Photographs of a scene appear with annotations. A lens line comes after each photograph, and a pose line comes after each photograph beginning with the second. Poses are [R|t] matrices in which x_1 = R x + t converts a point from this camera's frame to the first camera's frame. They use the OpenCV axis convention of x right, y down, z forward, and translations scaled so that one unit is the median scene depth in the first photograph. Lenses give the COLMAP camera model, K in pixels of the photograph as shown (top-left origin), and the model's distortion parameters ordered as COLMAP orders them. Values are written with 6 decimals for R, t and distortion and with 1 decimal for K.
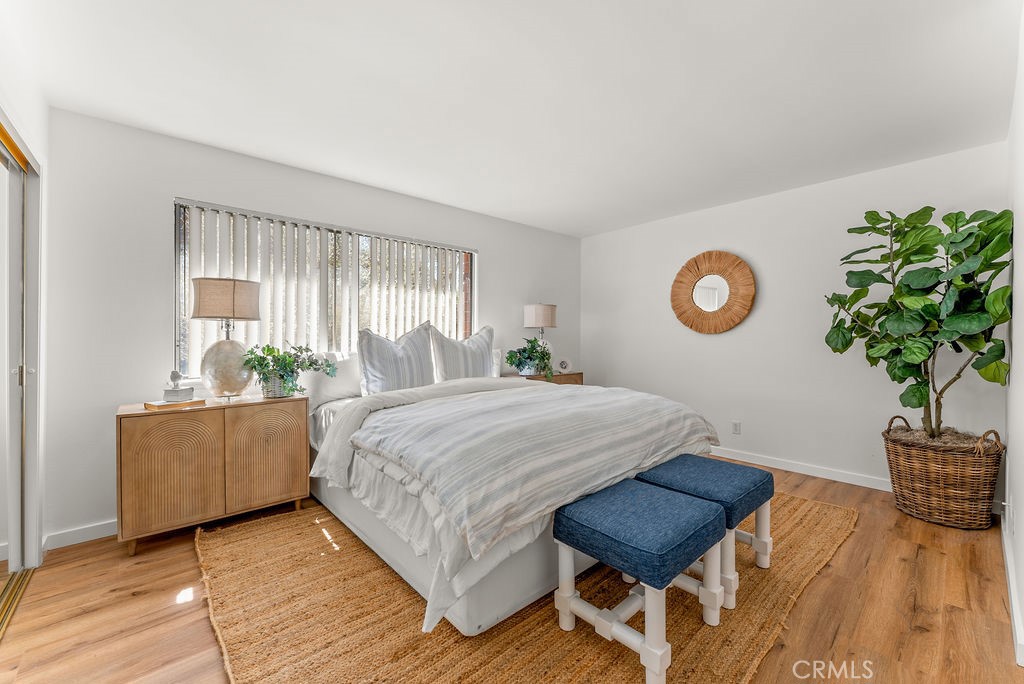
lens RADIAL K [[412.7, 0, 517.0], [0, 412.7, 339.1], [0, 0, 1]] dist [0.001103, 0.000168]
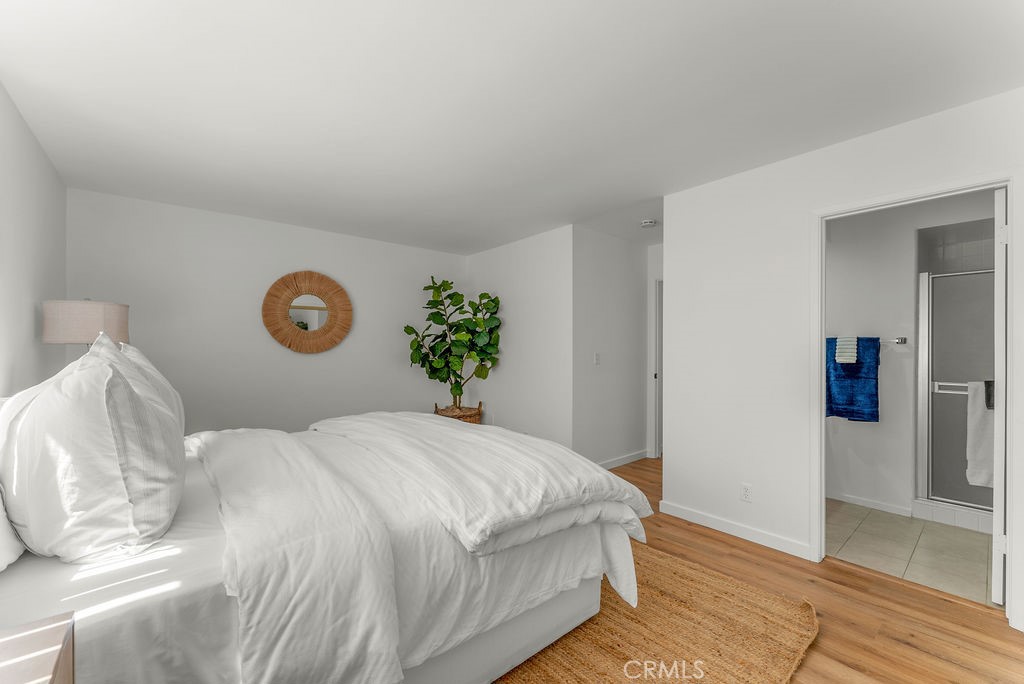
lens RADIAL K [[412.7, 0, 517.8], [0, 412.7, 349.2], [0, 0, 1]] dist [0.001103, 0.000168]
pose [[0.025228, 0.001547, 0.999681, -0.553625], [-0.003020, 0.999994, -0.001471, -0.024767], [-0.999677, -0.002982, 0.025232, 0.494647]]
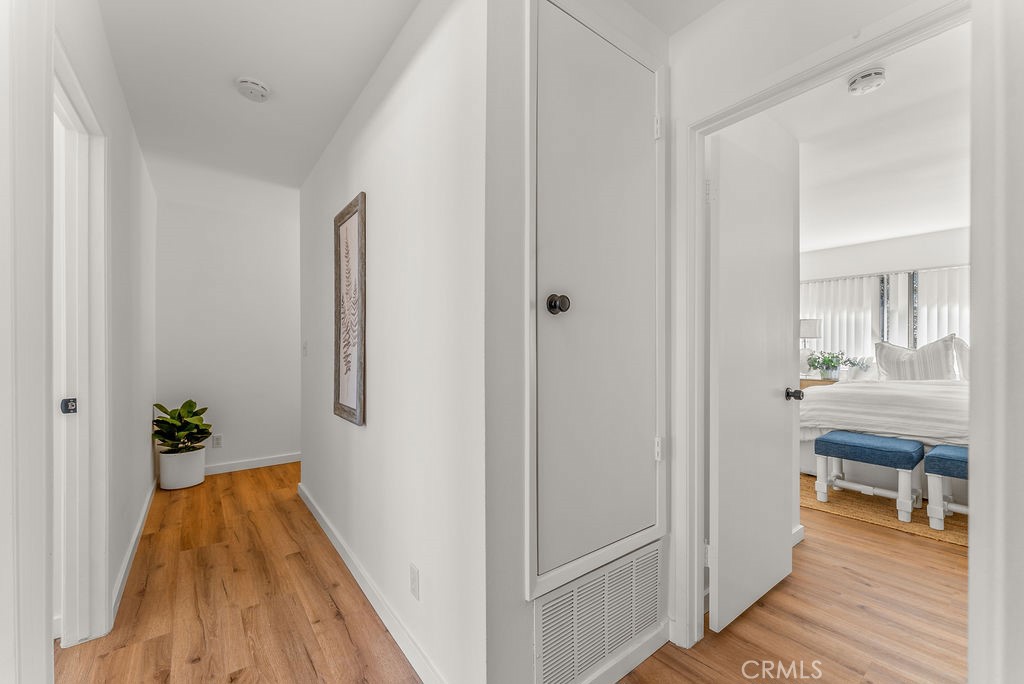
lens RADIAL K [[412.7, 0, 515.3], [0, 412.7, 346.1], [0, 0, 1]] dist [0.001103, 0.000168]
pose [[-0.085228, 0.002692, -0.996358, 1.036645], [-0.000316, 0.999996, 0.002729, -0.009365], [0.996361, 0.000547, -0.085227, -0.193083]]
